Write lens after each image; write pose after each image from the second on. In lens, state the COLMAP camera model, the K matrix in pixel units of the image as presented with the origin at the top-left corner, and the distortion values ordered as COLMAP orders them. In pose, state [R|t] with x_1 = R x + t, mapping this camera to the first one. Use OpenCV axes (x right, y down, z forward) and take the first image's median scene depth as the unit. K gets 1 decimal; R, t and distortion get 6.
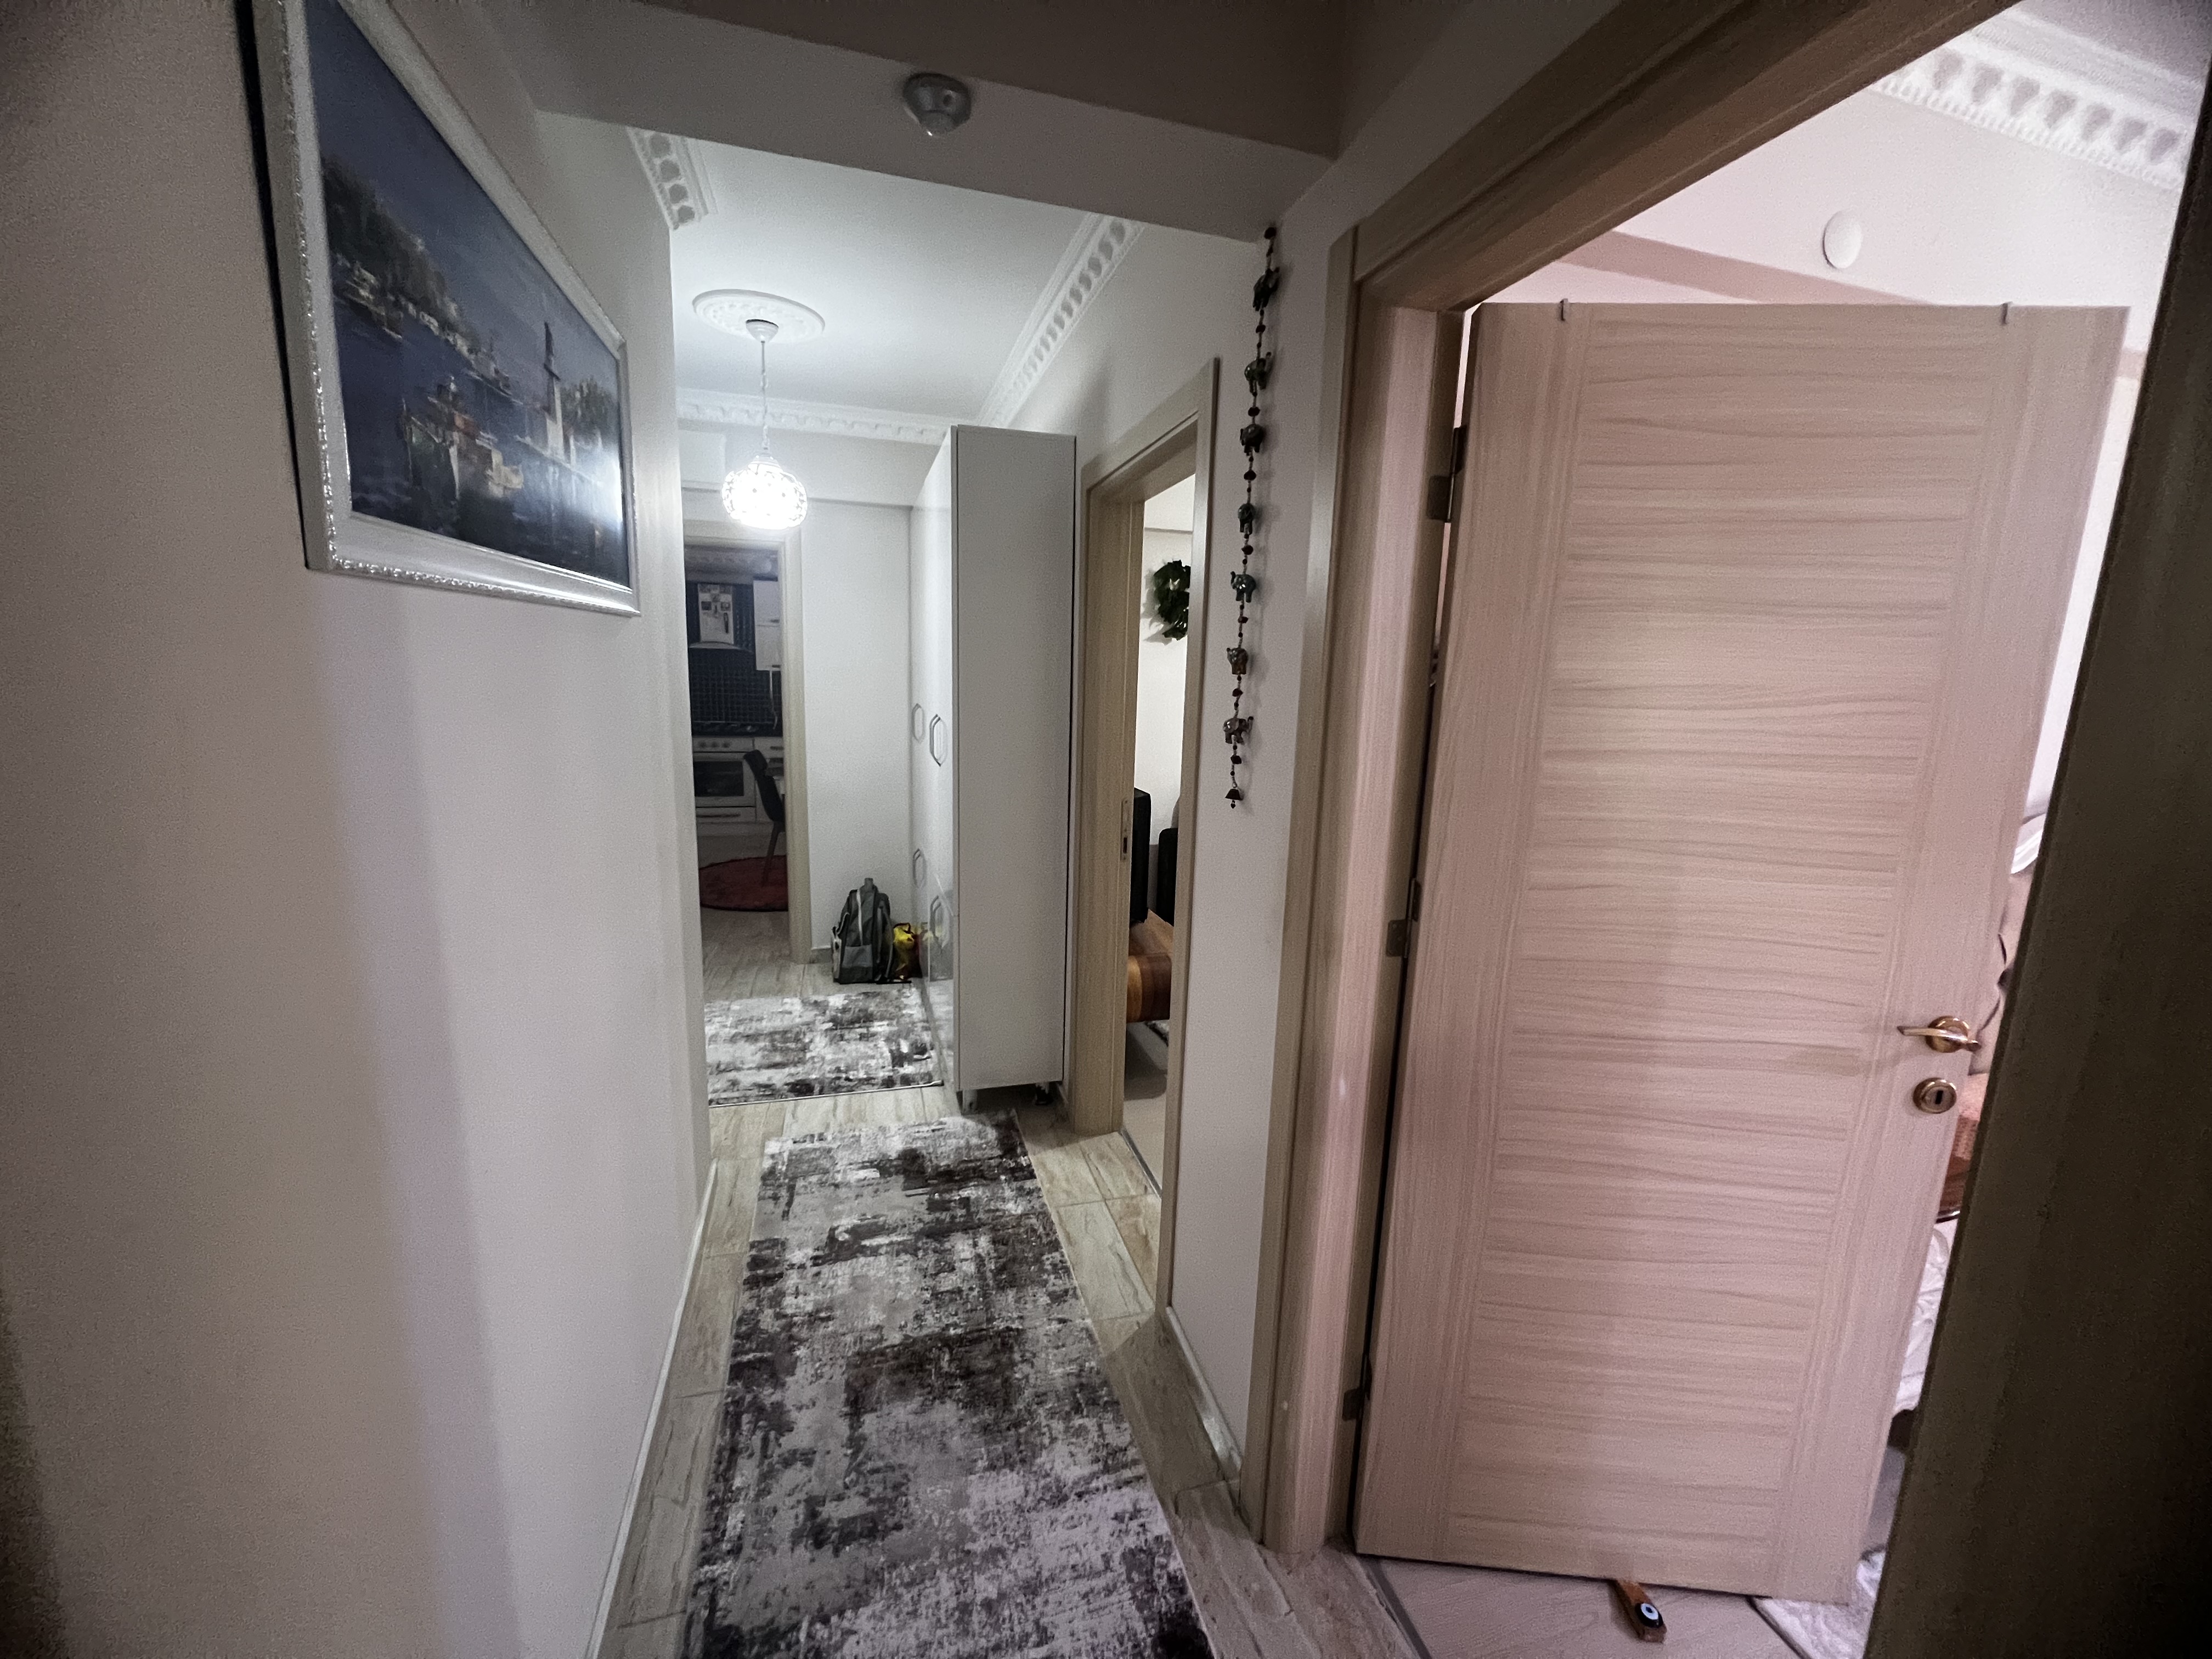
lens RADIAL K [[883.1, 0, 1101.5], [0, 883.1, 822.0], [0, 0, 1]] dist [-0.001447, 0.001023]
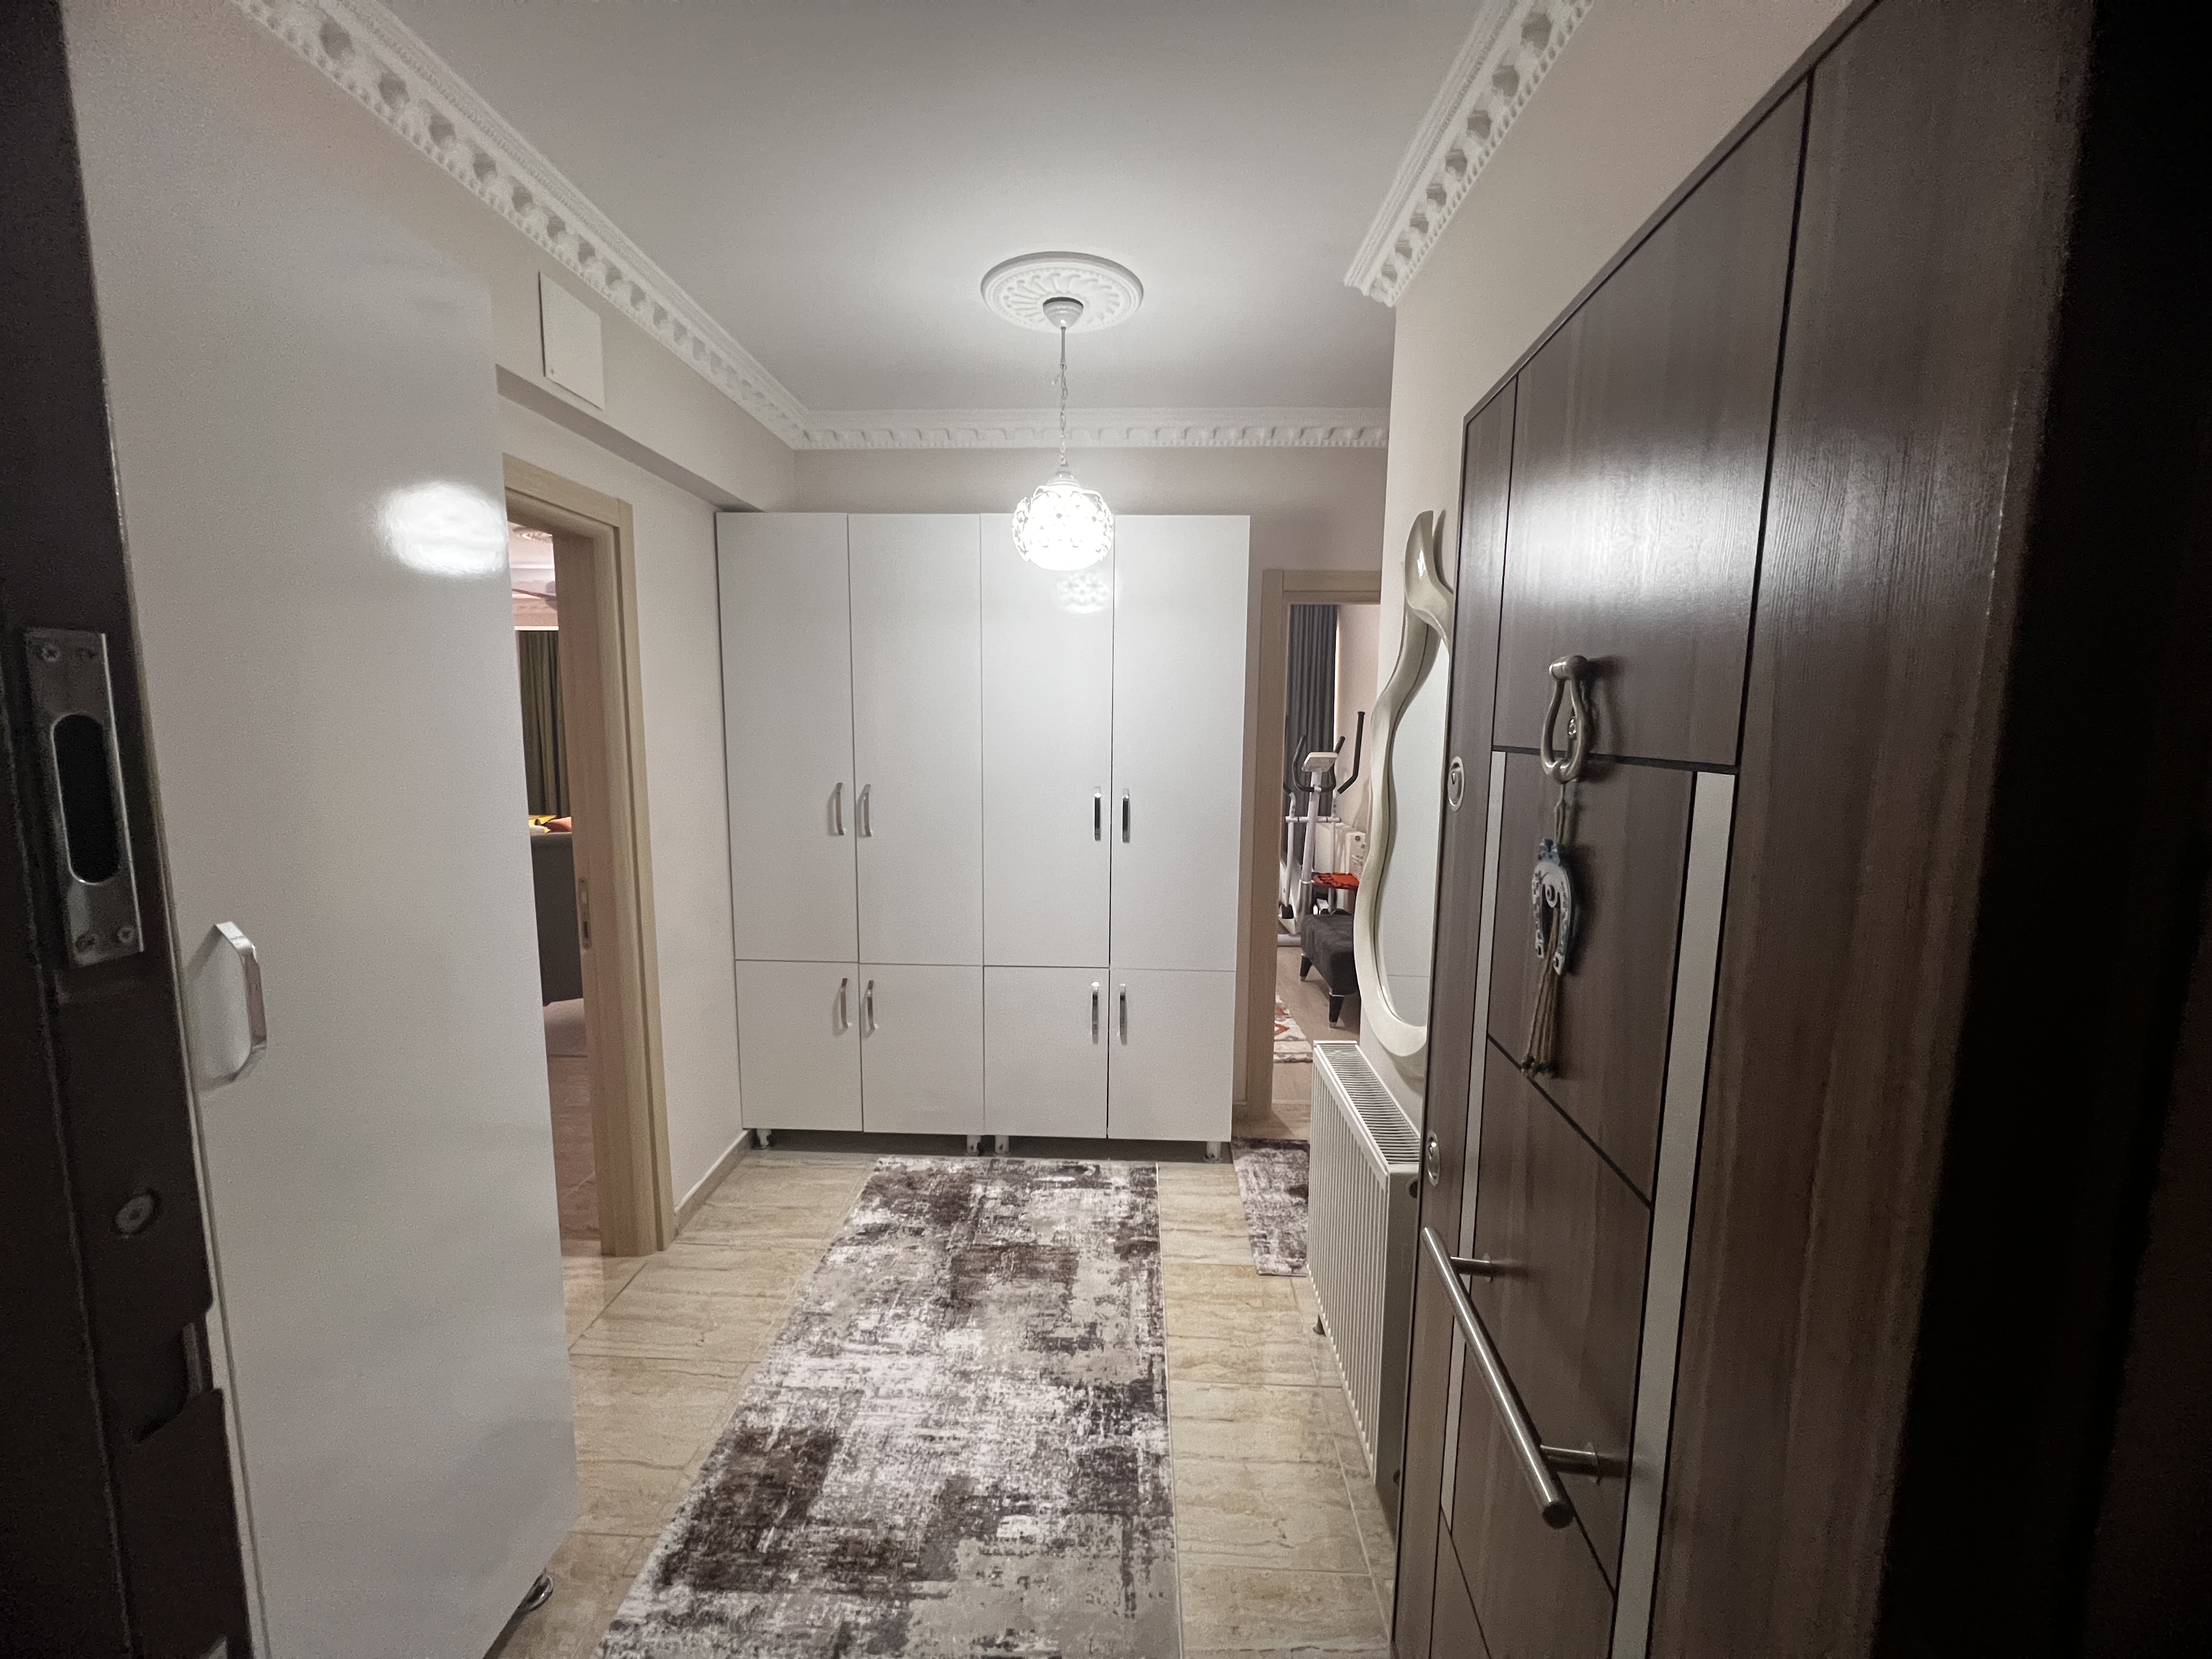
lens RADIAL K [[883.1, 0, 1098.0], [0, 883.1, 830.4], [0, 0, 1]] dist [-0.001447, 0.001023]
pose [[0.309697, -0.148525, 0.939164, -0.904955], [0.165035, 0.981129, 0.100740, -0.140585], [-0.936403, 0.123796, 0.328365, 0.618860]]
